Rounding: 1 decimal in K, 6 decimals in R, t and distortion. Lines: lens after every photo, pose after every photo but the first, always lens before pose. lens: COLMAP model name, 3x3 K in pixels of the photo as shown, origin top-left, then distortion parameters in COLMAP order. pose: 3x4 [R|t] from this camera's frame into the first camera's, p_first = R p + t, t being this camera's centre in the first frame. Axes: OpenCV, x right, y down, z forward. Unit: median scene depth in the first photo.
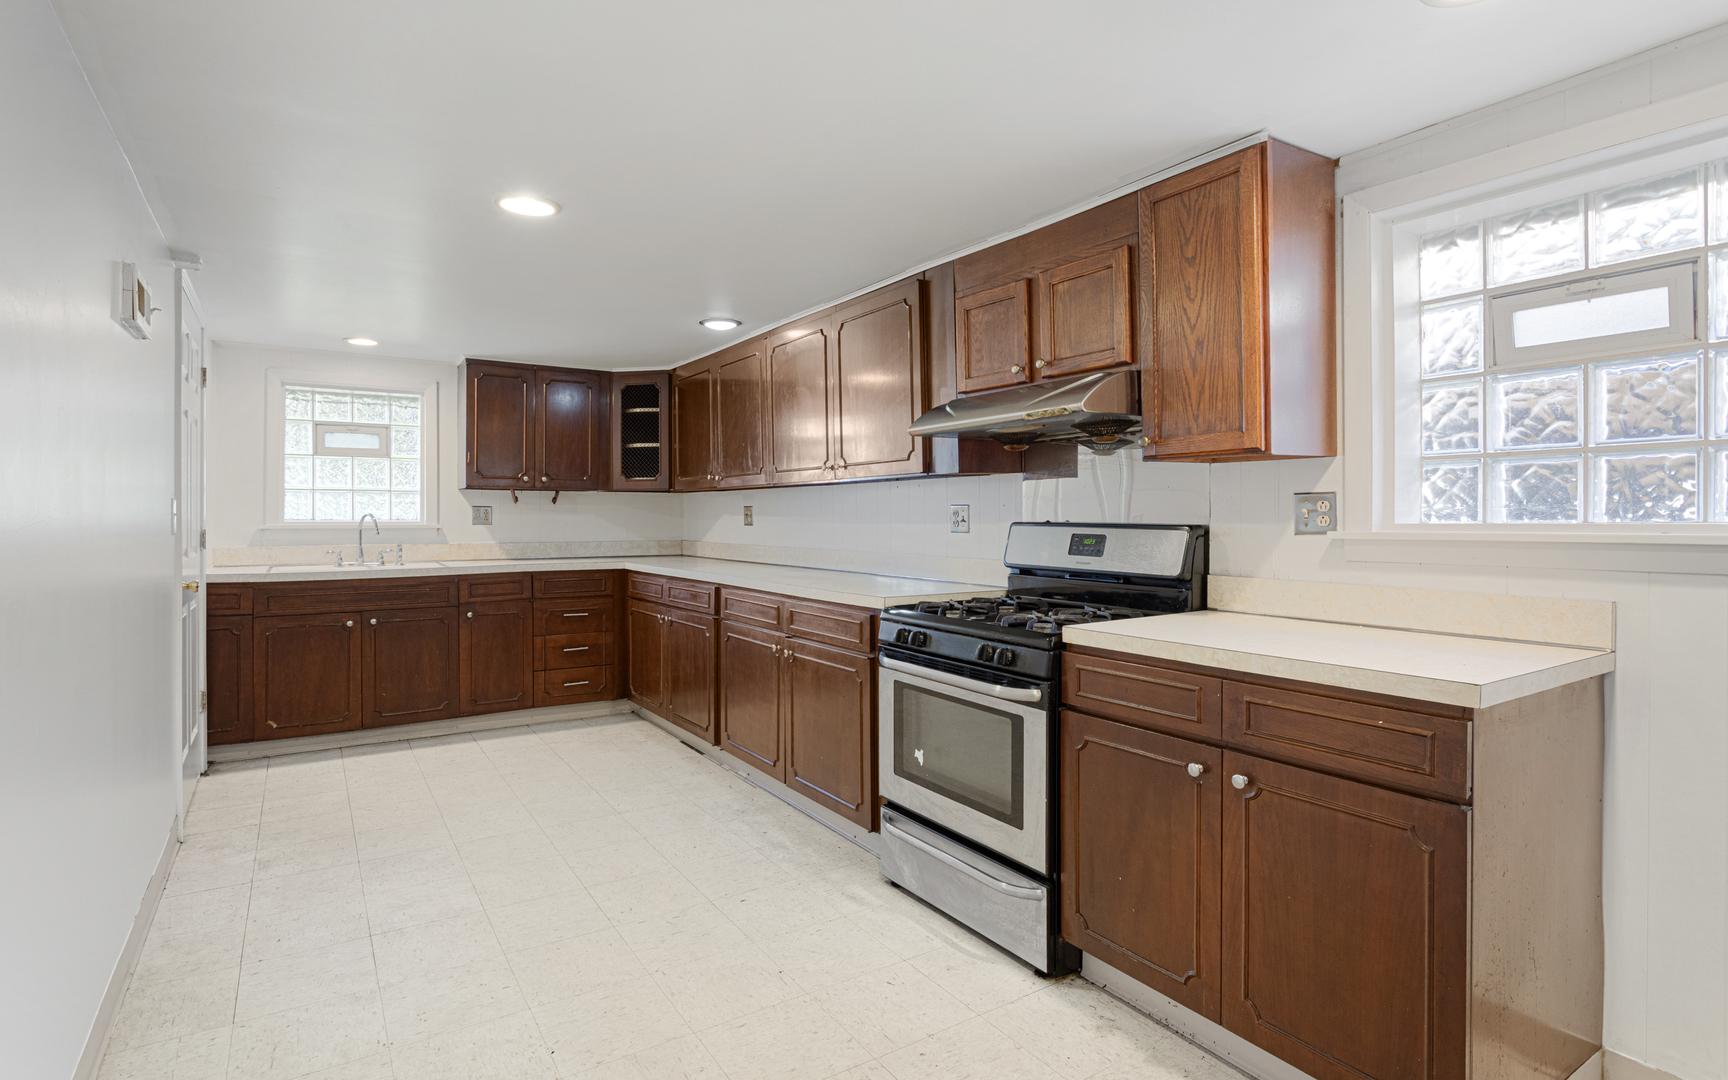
lens RADIAL K [[857.2, 0, 848.0], [0, 857.2, 520.7], [0, 0, 1]] dist [-0.012876, 0.000672]
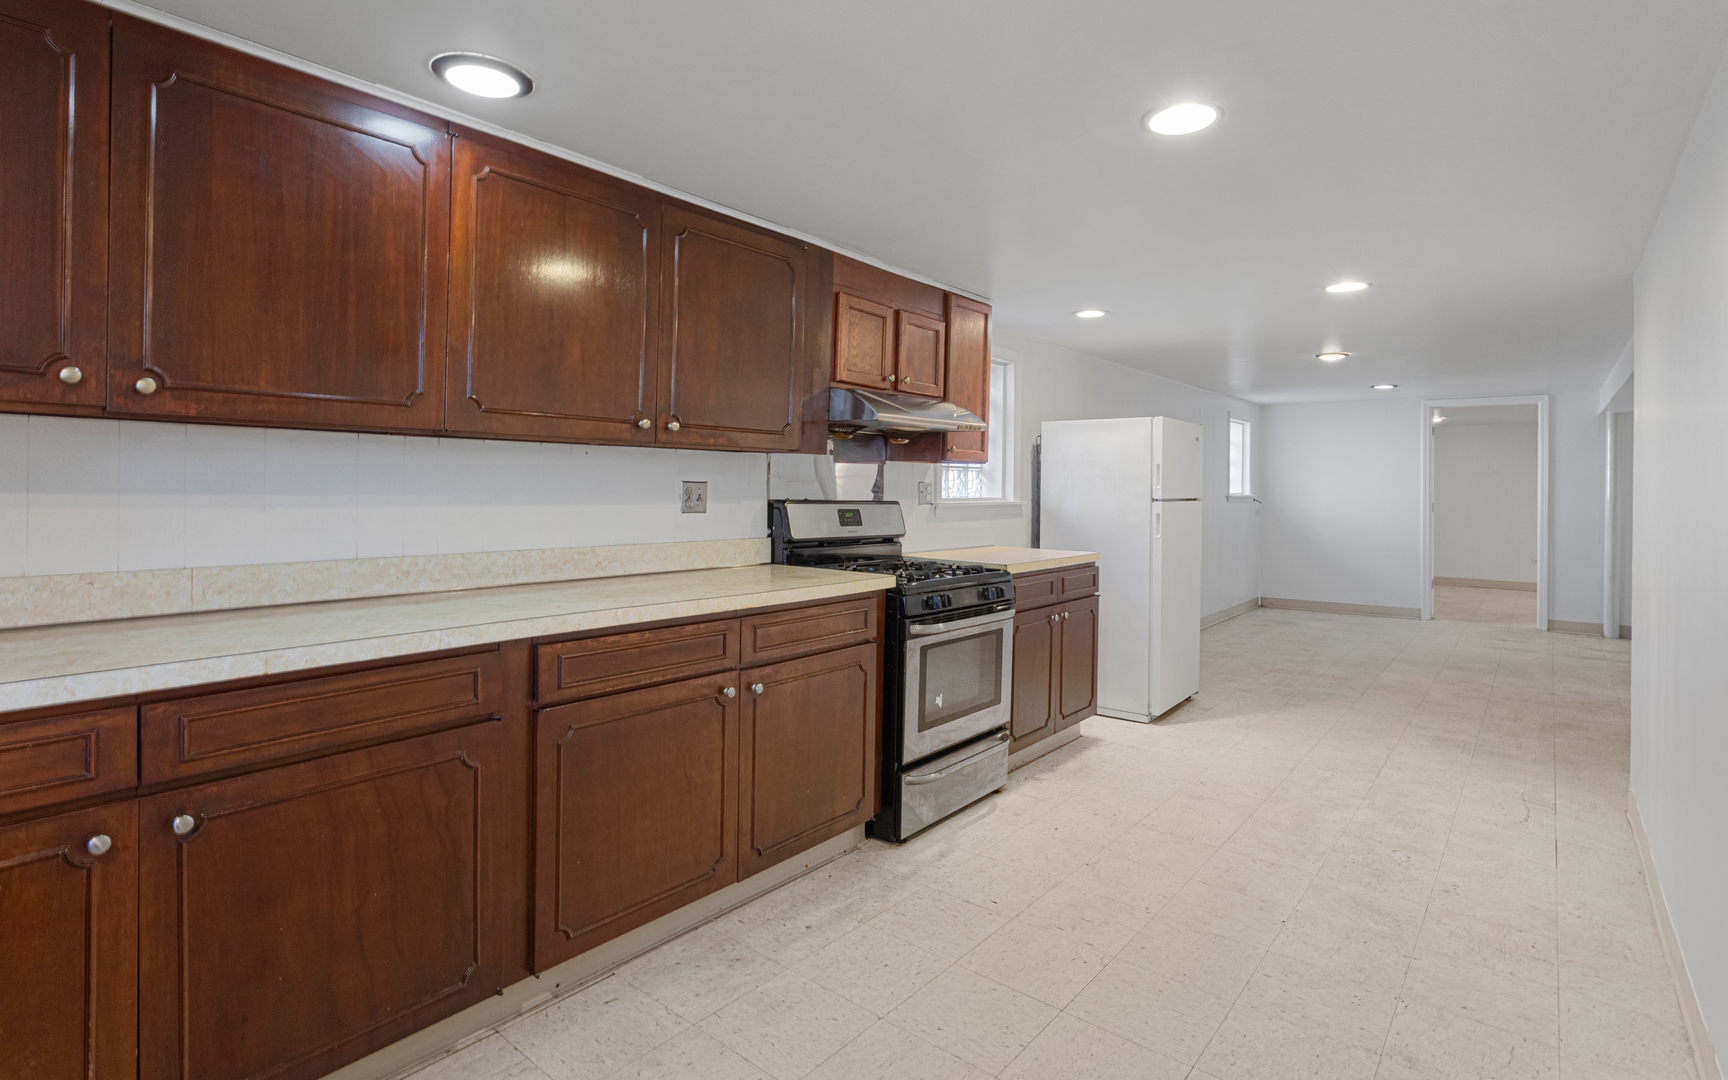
lens RADIAL K [[949.2, 0, 785.1], [0, 949.2, 482.0], [0, 0, 1]] dist [-0.002744, 0.000415]
pose [[-0.312765, -0.000301, 0.949830, -1.037711], [-0.010847, 0.999936, -0.003255, -0.019211], [-0.949768, -0.011321, -0.312749, 1.531436]]
